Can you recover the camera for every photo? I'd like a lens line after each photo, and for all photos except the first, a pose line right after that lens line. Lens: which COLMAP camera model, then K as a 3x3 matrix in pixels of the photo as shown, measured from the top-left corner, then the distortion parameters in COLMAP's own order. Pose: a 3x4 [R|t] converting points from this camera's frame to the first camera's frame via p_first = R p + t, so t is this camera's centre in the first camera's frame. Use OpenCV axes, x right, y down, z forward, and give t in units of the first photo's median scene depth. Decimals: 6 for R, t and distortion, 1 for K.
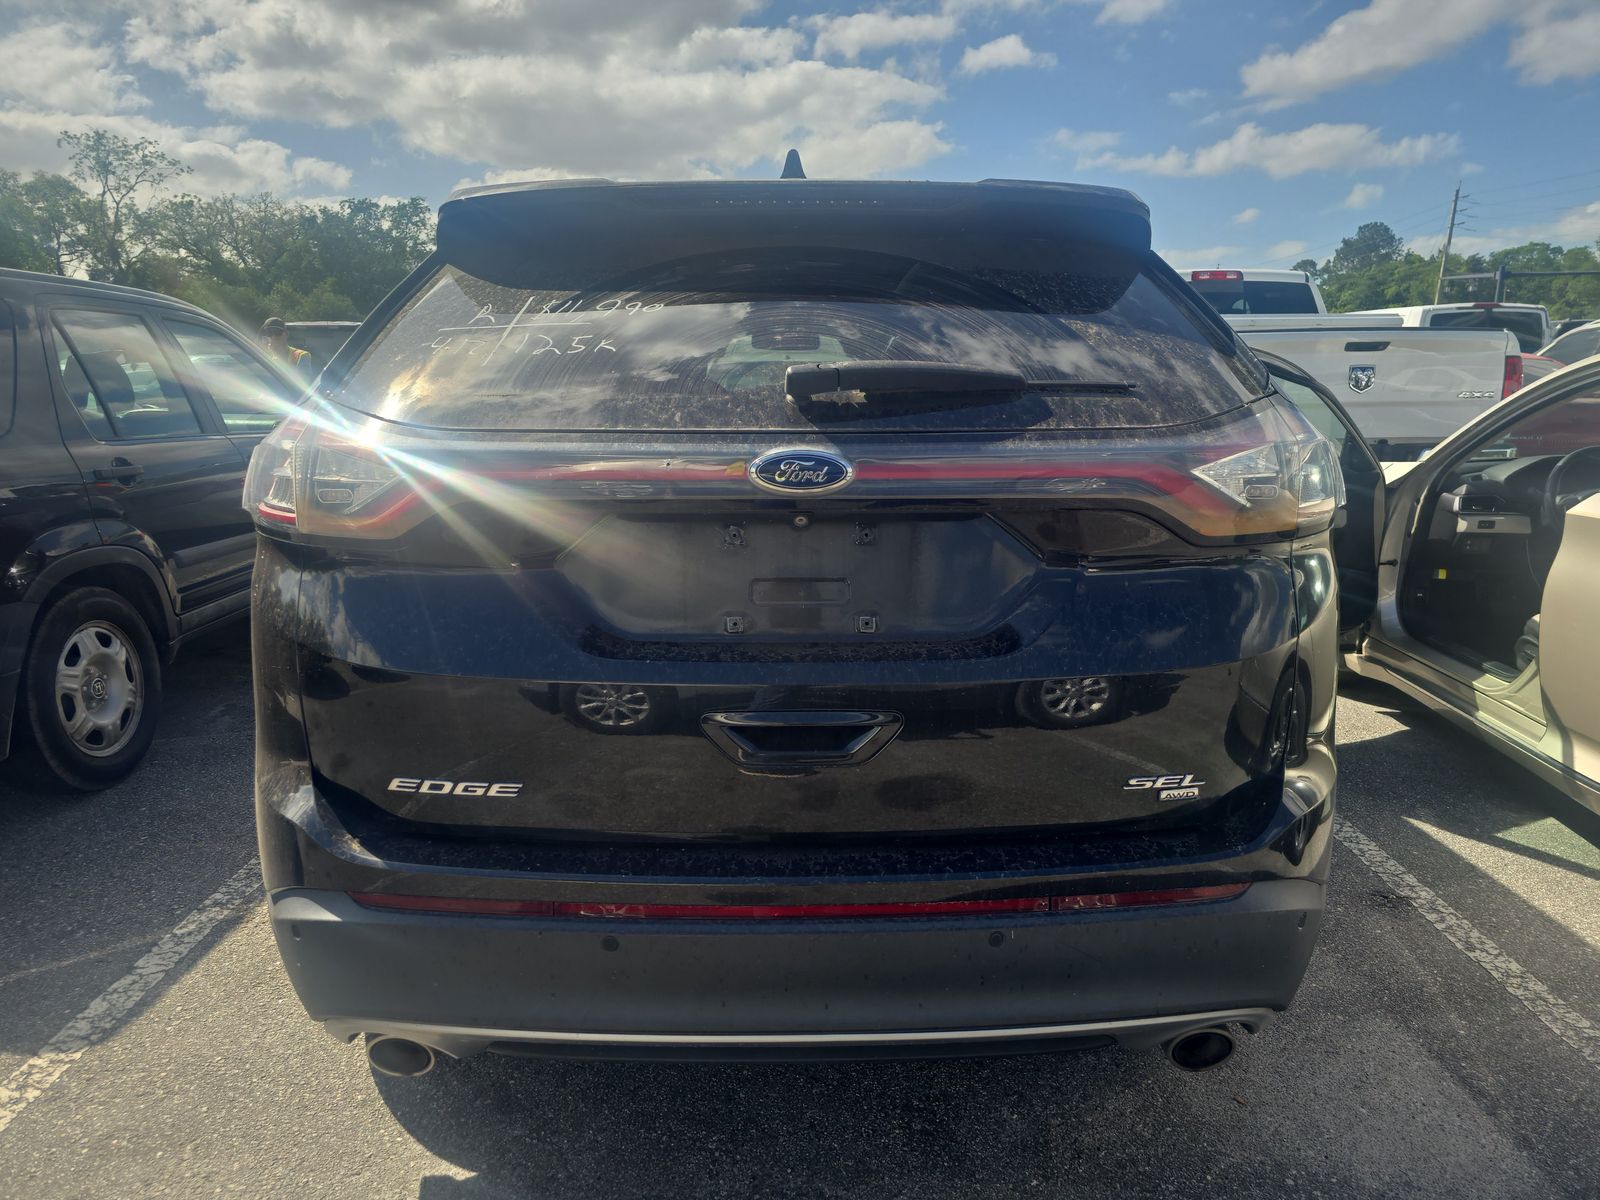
lens RADIAL K [[1079.5, 0, 820.1], [0, 1079.5, 644.2], [0, 0, 1]] dist [0.033042, -0.031030]
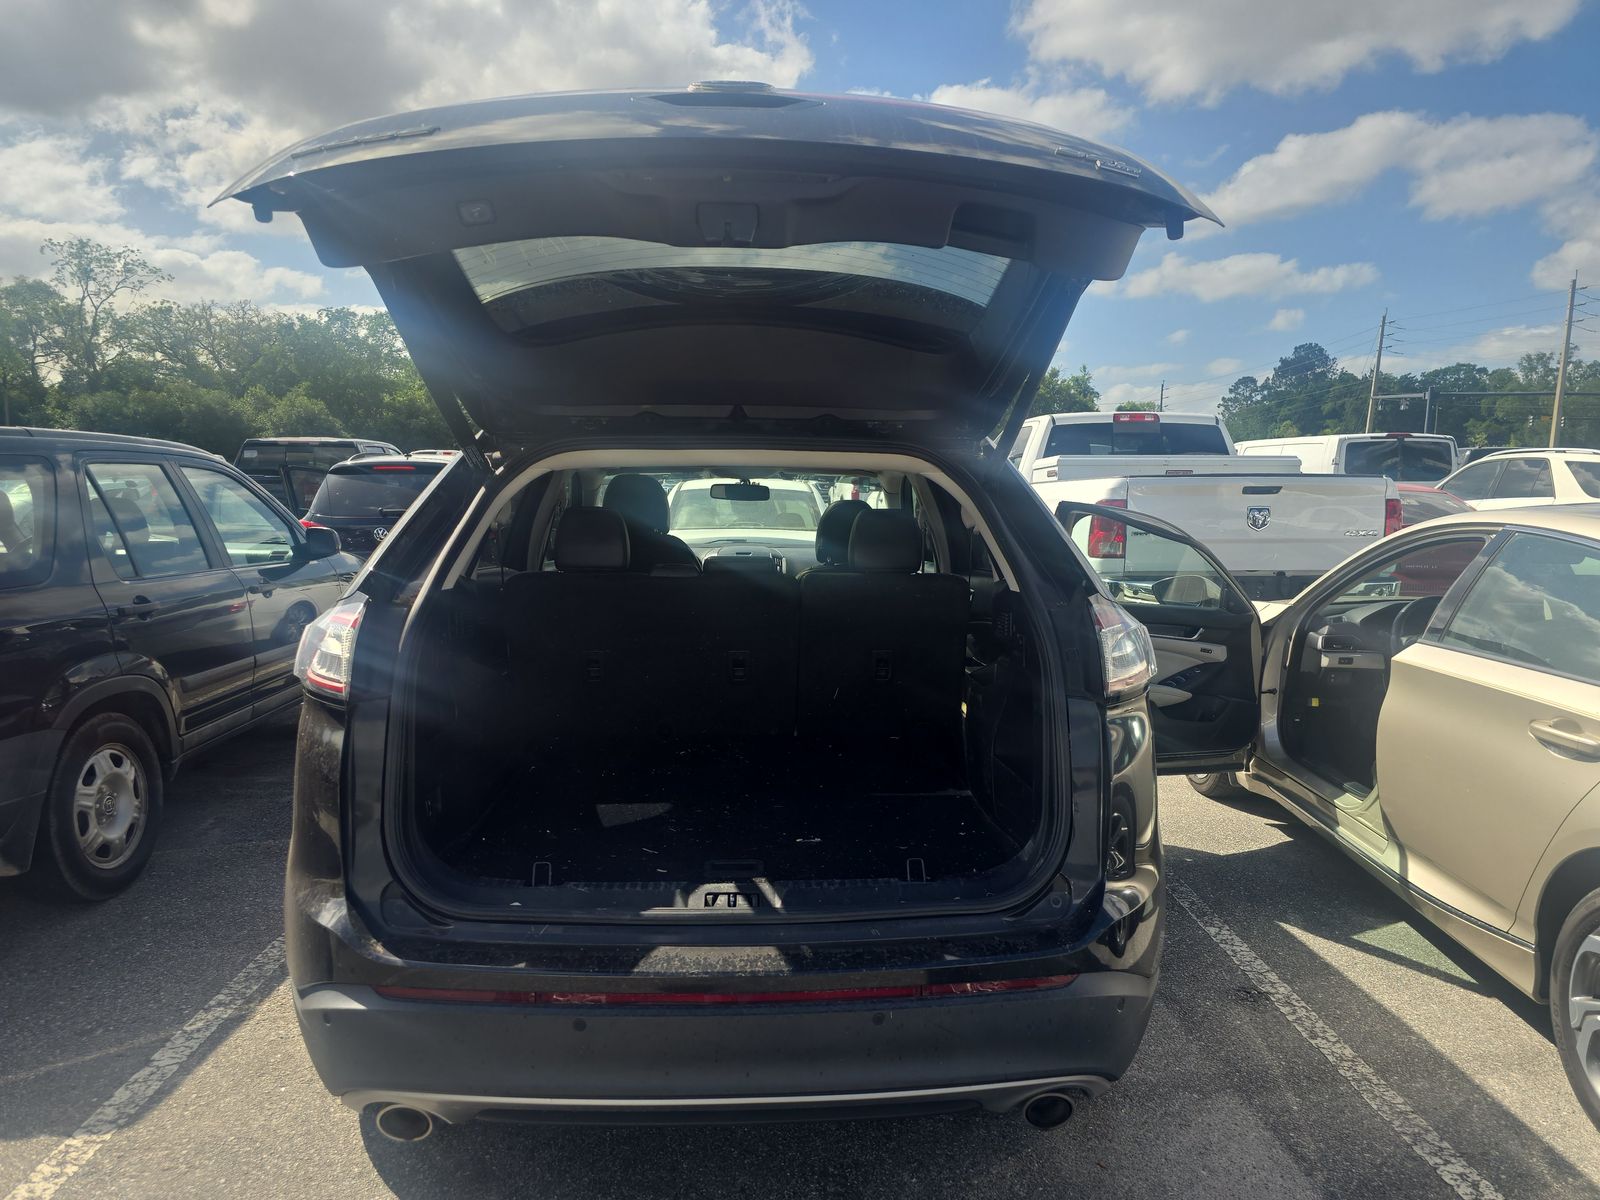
lens RADIAL K [[1079.5, 0, 815.3], [0, 1079.5, 623.6], [0, 0, 1]] dist [0.033042, -0.031030]
pose [[0.999566, 0.005218, 0.028991, 0.016147], [-0.002000, 0.993935, -0.109953, -0.019585], [-0.029389, 0.109848, 0.993514, -0.119163]]
